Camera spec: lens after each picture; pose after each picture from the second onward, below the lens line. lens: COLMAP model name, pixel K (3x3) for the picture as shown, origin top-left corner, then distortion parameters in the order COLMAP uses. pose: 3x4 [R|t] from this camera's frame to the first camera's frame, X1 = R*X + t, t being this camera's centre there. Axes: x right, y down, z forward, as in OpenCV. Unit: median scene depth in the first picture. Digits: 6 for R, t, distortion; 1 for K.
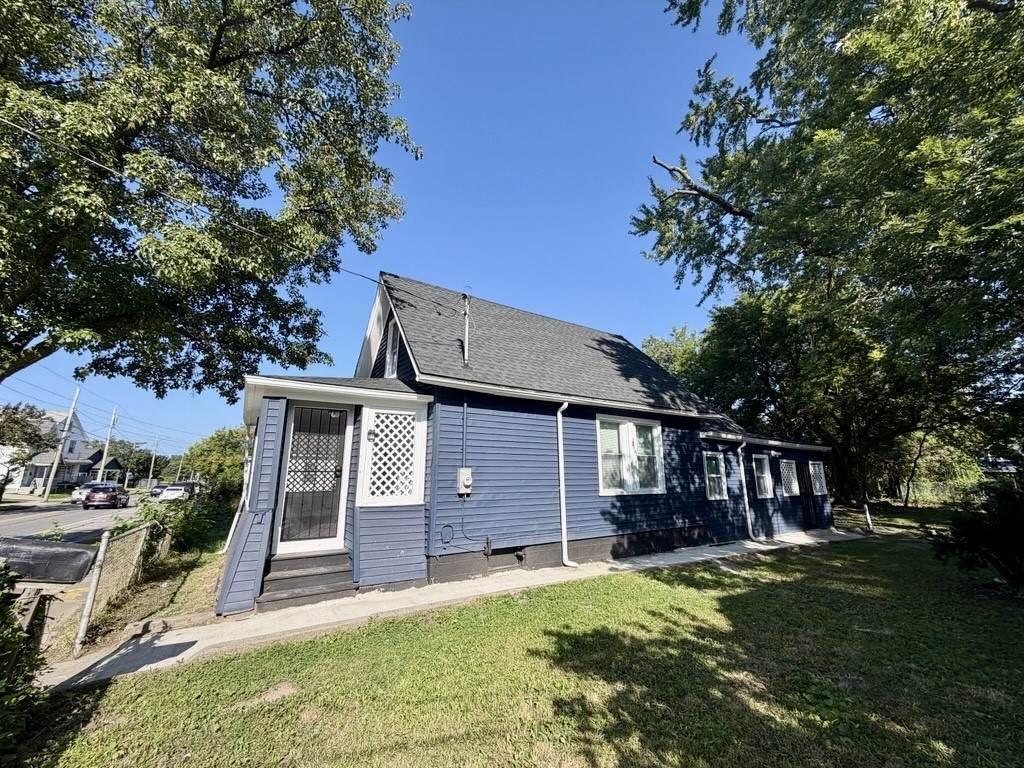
lens RADIAL K [[404.5, 0, 513.5], [0, 404.5, 383.4], [0, 0, 1]] dist [-0.014250, 0.000024]
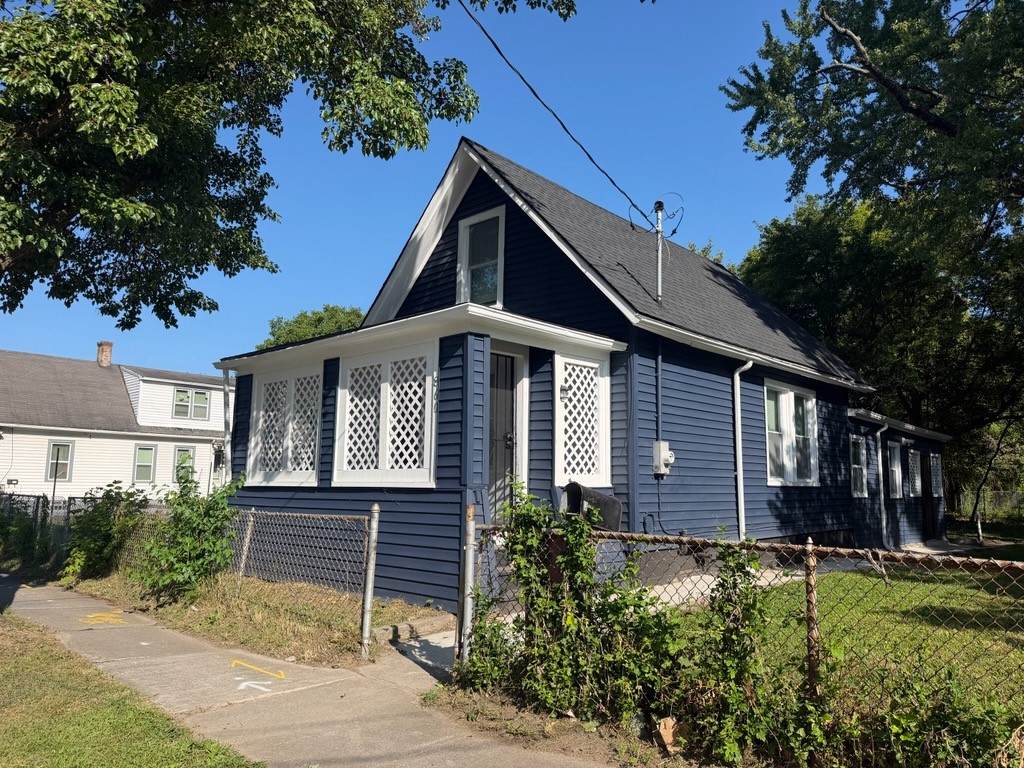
lens RADIAL K [[712.9, 0, 511.4], [0, 712.9, 383.5], [0, 0, 1]] dist [-0.008449, -0.000175]
pose [[0.970541, 0.050180, 0.235655, -0.511778], [-0.072878, 0.993396, 0.088615, 0.002584], [-0.229652, -0.103178, 0.967788, -0.155015]]
